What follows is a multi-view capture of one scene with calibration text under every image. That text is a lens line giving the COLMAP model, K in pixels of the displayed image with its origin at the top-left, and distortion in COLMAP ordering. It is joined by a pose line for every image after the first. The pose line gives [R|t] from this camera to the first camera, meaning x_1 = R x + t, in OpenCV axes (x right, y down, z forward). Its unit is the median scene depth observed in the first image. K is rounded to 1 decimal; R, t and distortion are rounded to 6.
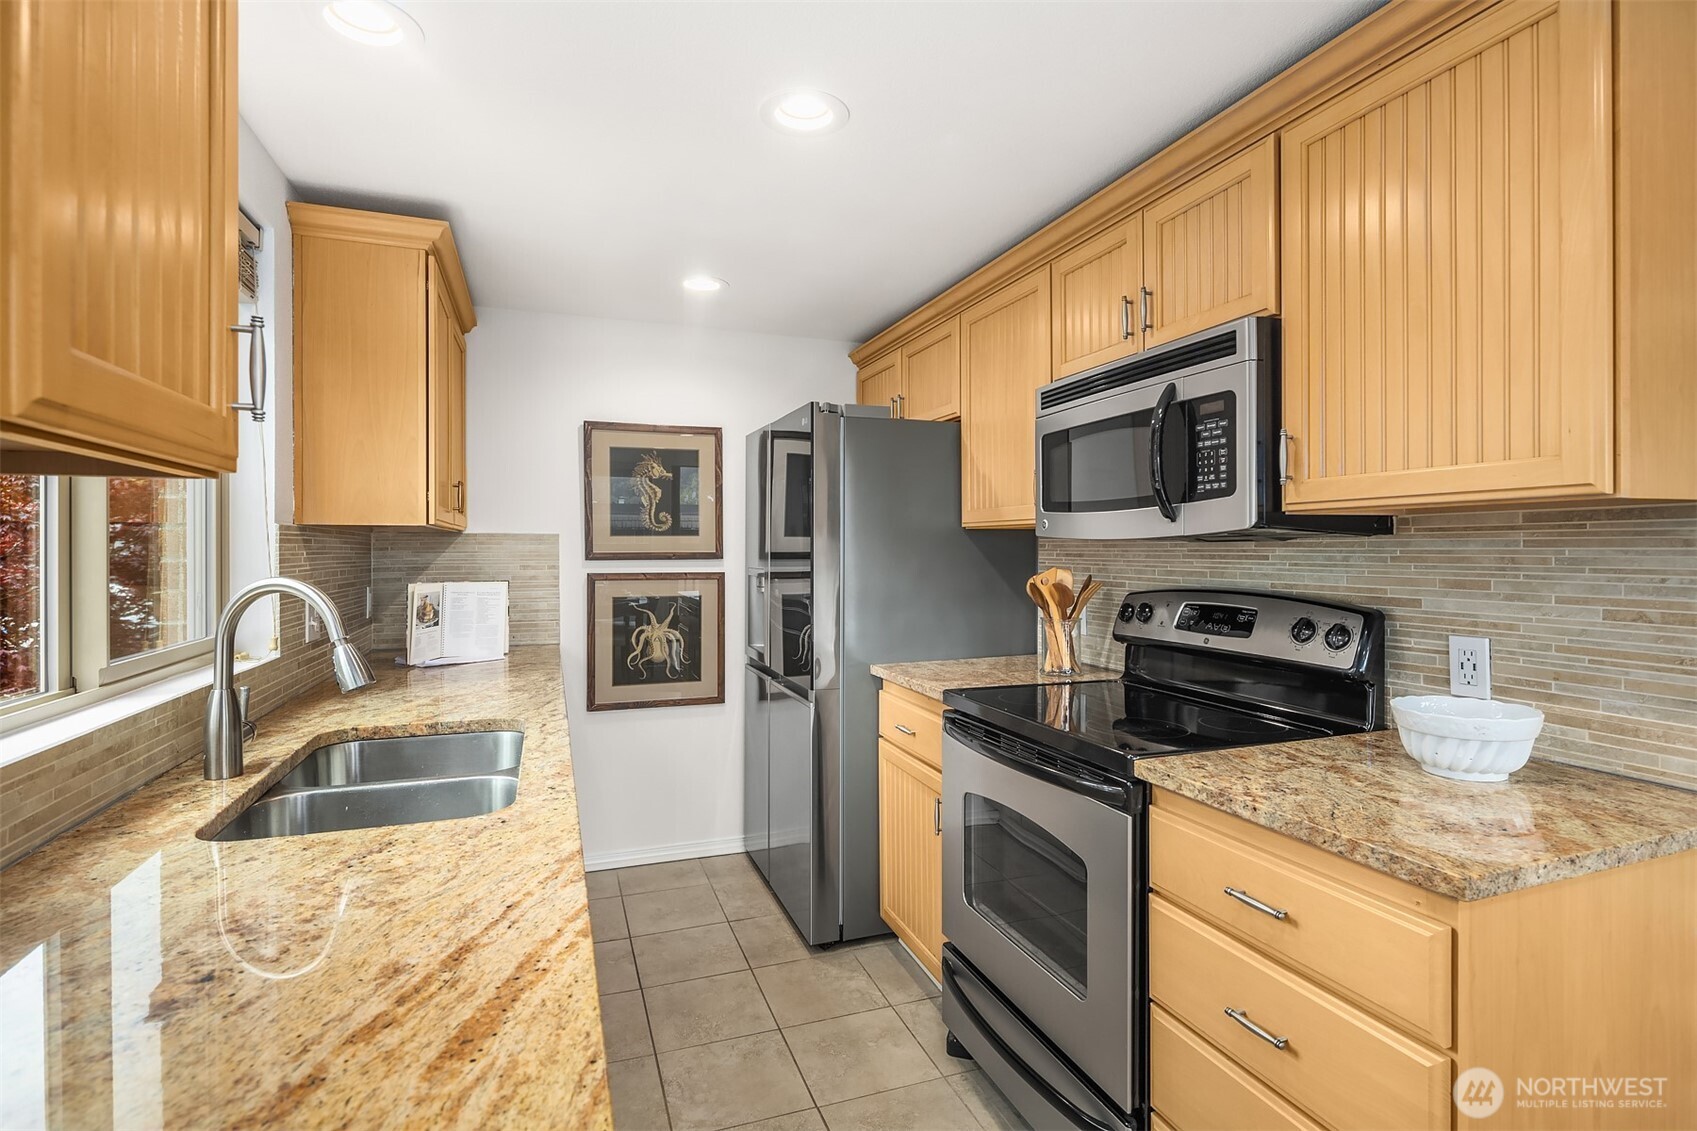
lens RADIAL K [[835.2, 0, 849.3], [0, 835.2, 559.2], [0, 0, 1]] dist [-0.003311, -0.001373]
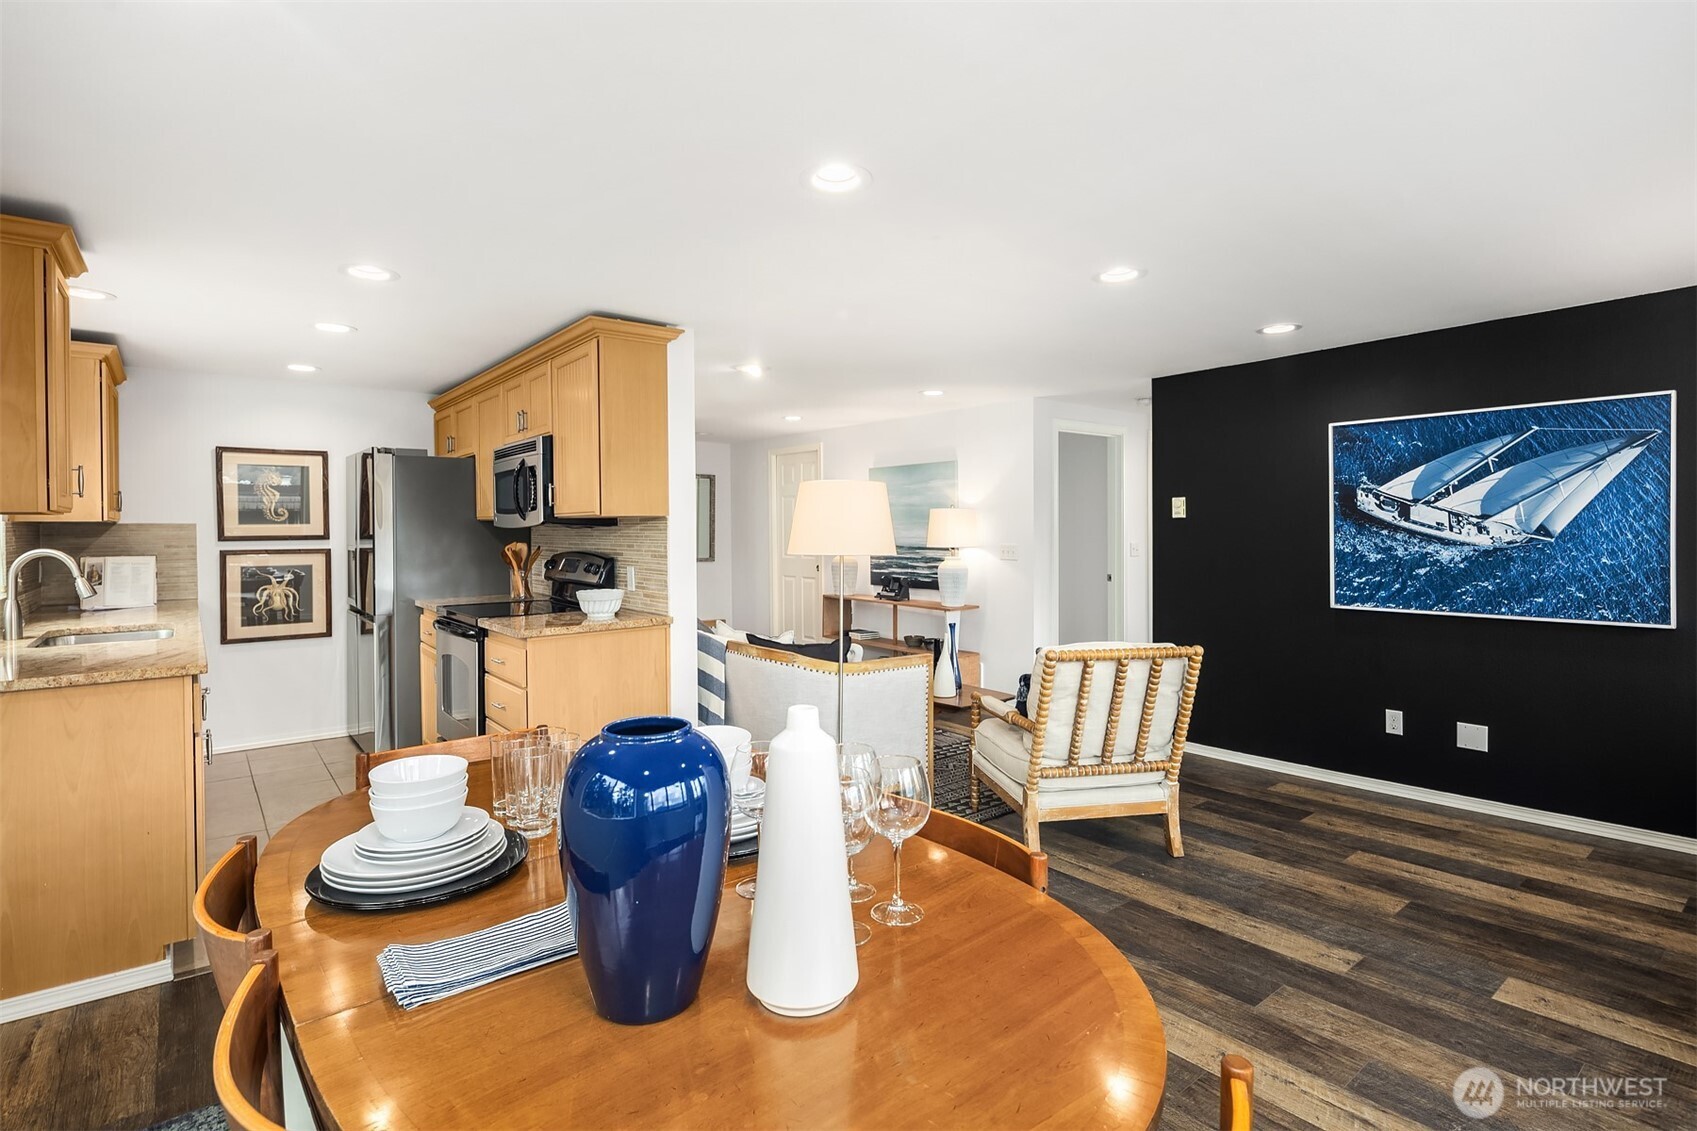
lens RADIAL K [[835.2, 0, 862.5], [0, 835.2, 537.6], [0, 0, 1]] dist [-0.003311, -0.001373]
pose [[0.943606, -0.009241, 0.330941, 0.281475], [0.009461, 0.999955, 0.000945, 0.004368], [-0.330934, 0.002239, 0.943651, -0.794083]]
